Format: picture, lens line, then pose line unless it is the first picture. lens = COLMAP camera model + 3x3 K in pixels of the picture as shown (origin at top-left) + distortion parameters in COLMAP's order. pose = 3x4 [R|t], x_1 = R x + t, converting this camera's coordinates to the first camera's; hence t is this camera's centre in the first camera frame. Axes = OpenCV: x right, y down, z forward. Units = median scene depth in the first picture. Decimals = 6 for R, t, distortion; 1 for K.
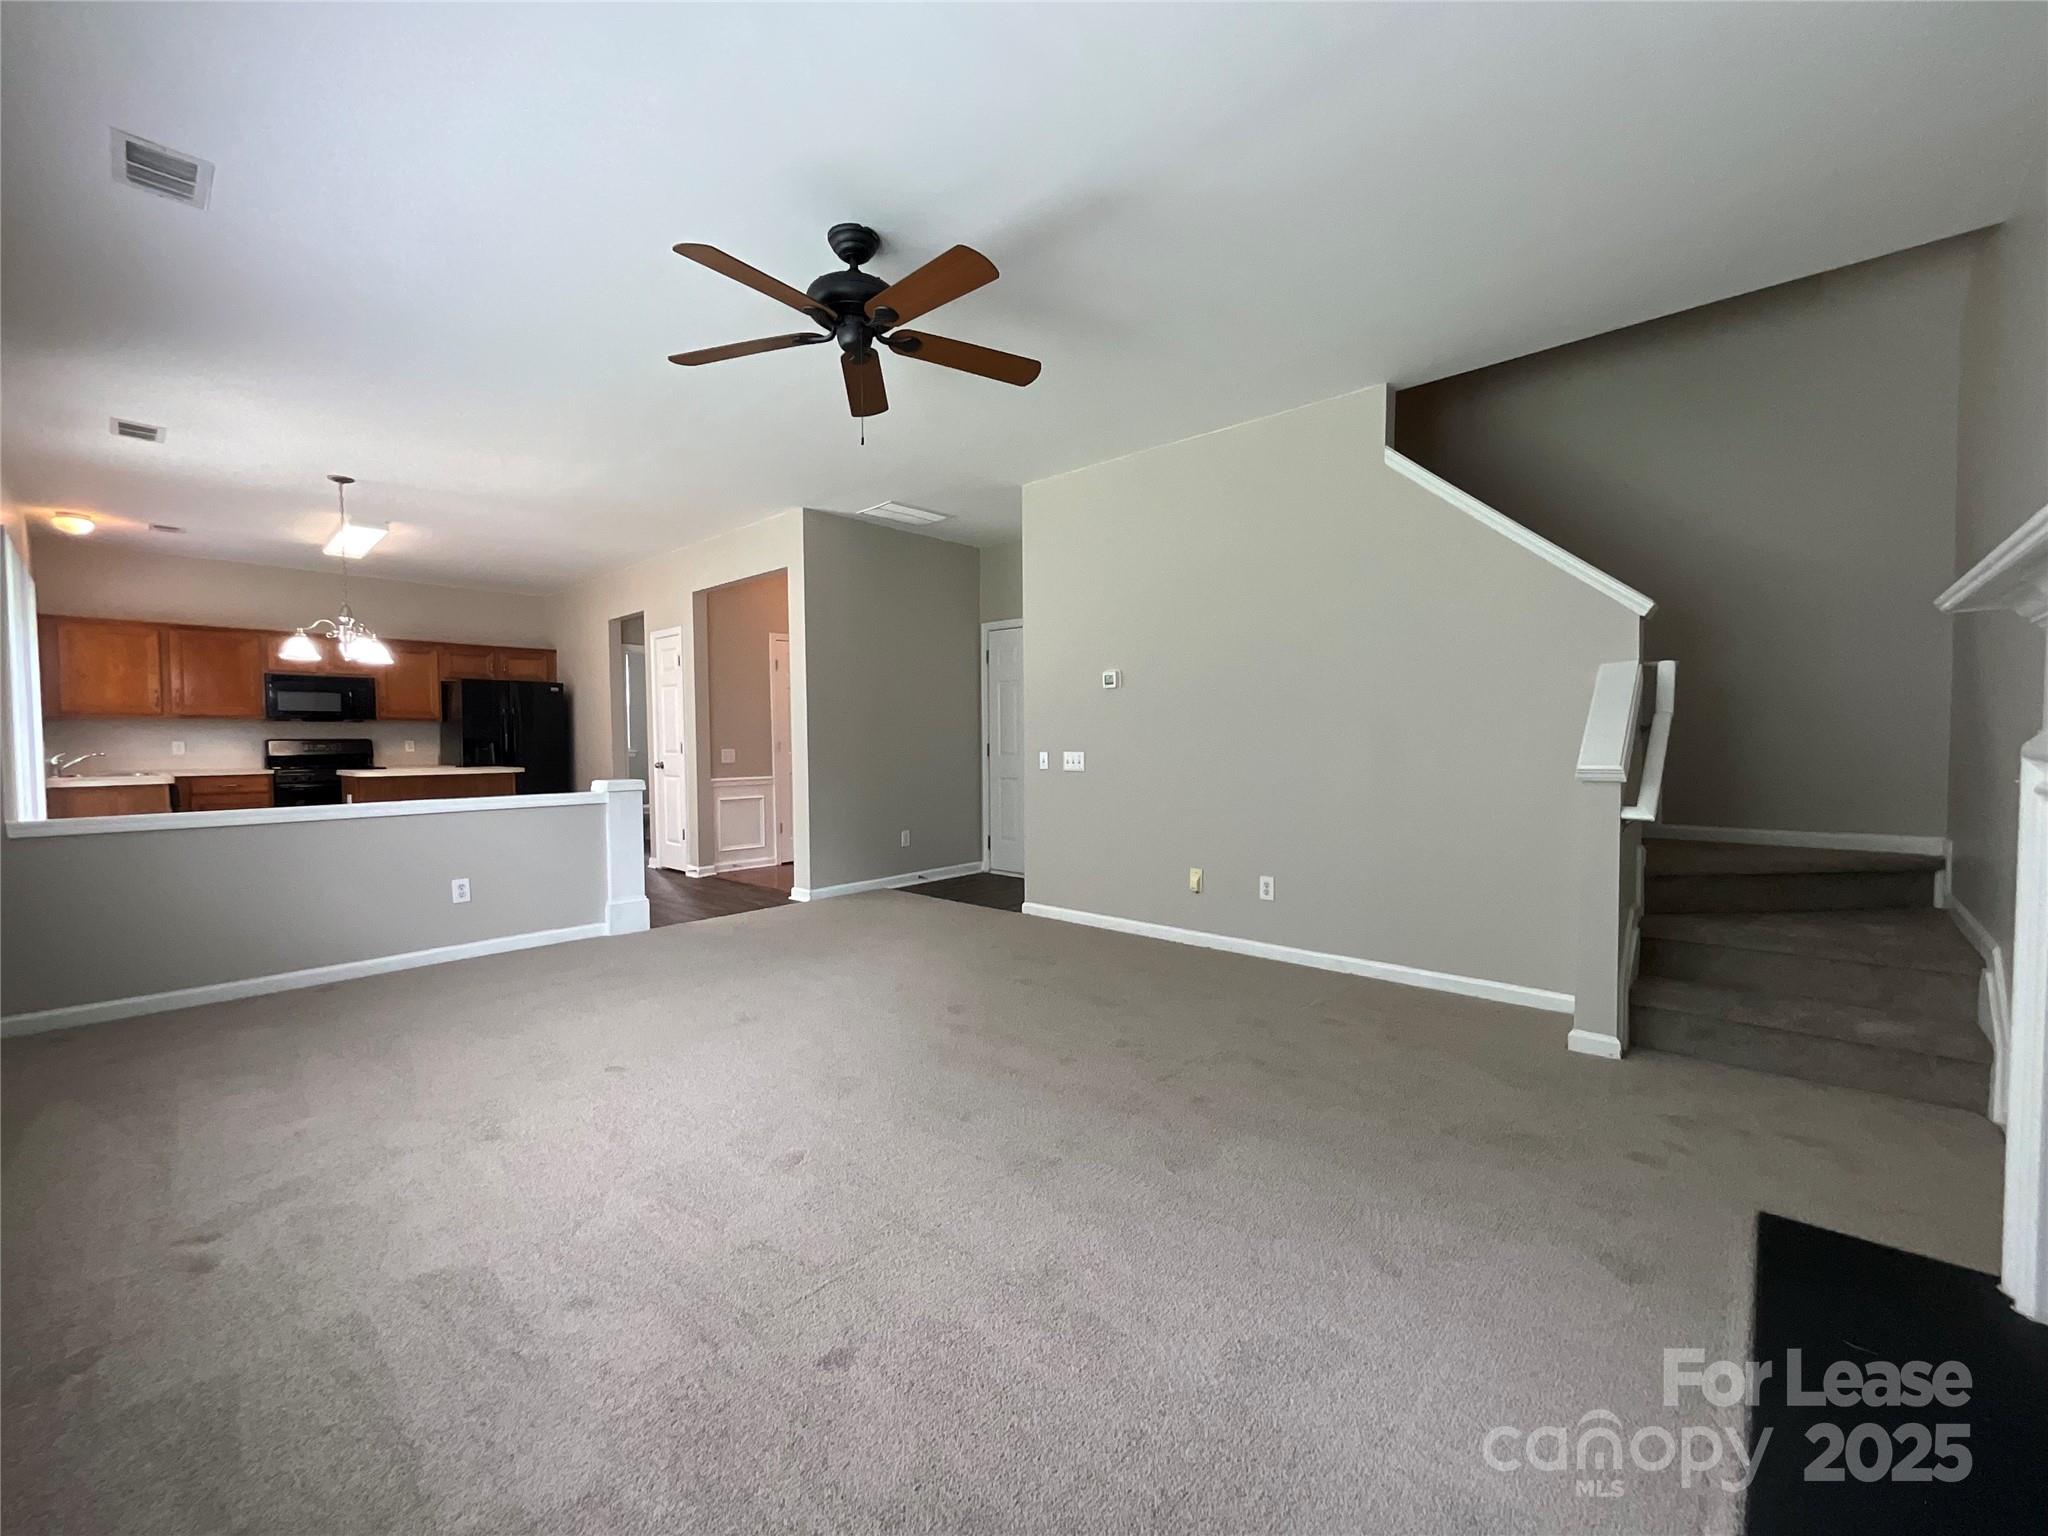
lens RADIAL K [[826.4, 0, 1038.9], [0, 826.4, 771.0], [0, 0, 1]] dist [0.000127, -0.000105]
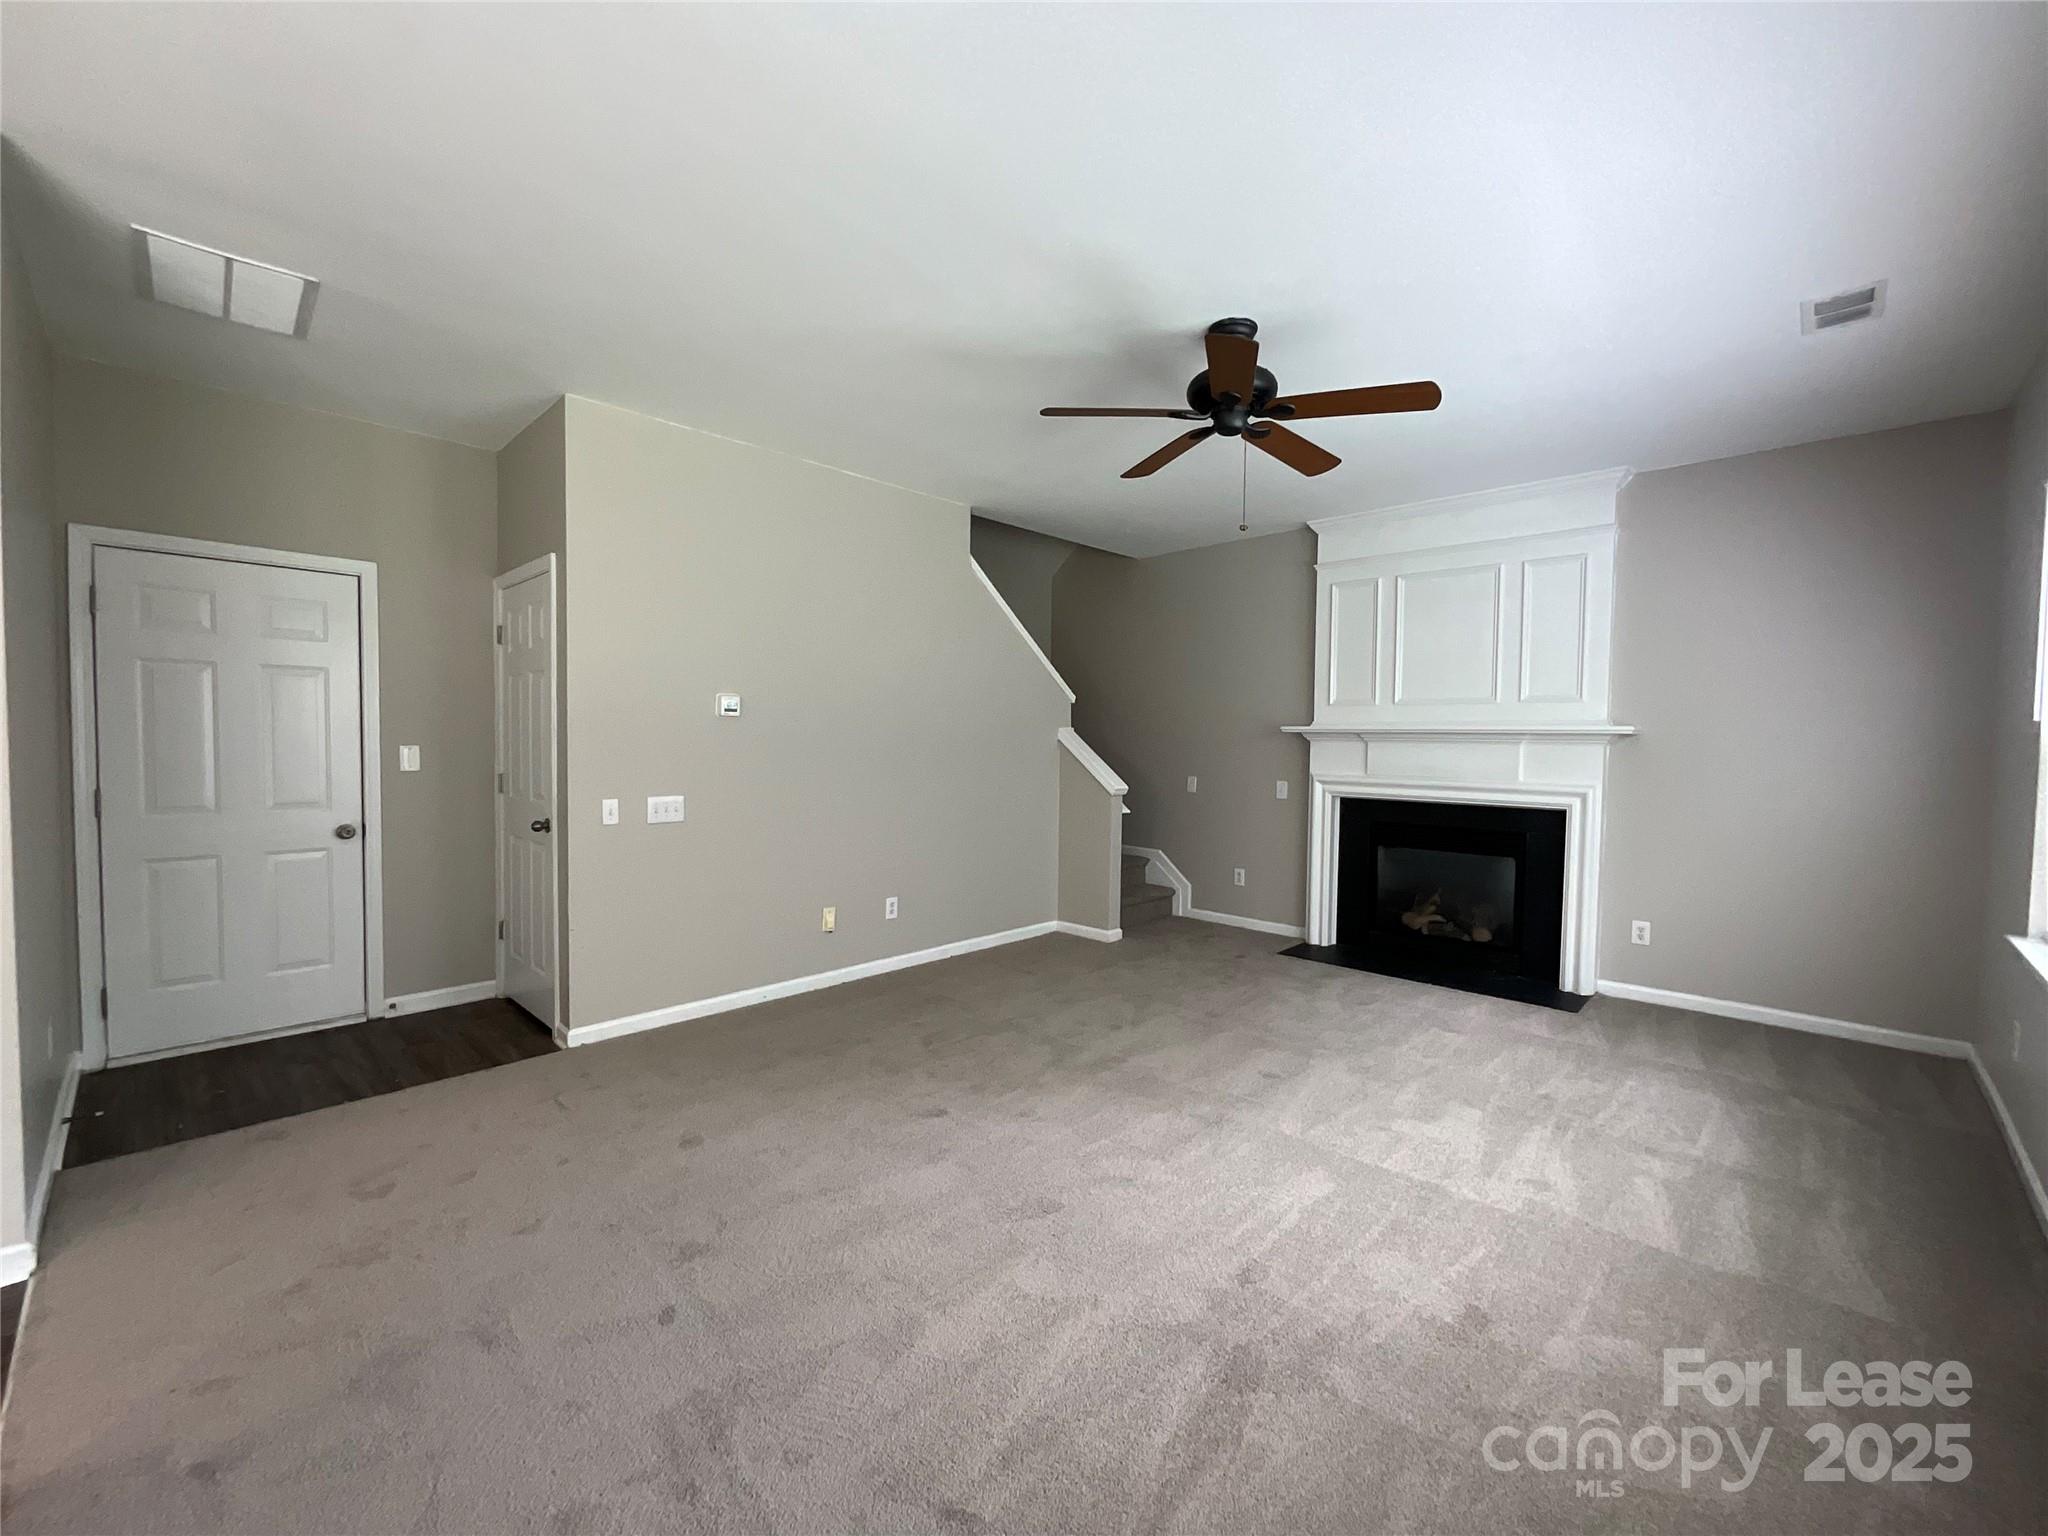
lens RADIAL K [[826.4, 0, 1003.8], [0, 826.4, 773.2], [0, 0, 1]] dist [0.000127, -0.000105]
pose [[0.048083, -0.031561, 0.998345, -0.688041], [0.030007, 0.999095, 0.030140, -0.057419], [-0.998393, 0.028508, 0.048986, 0.658612]]
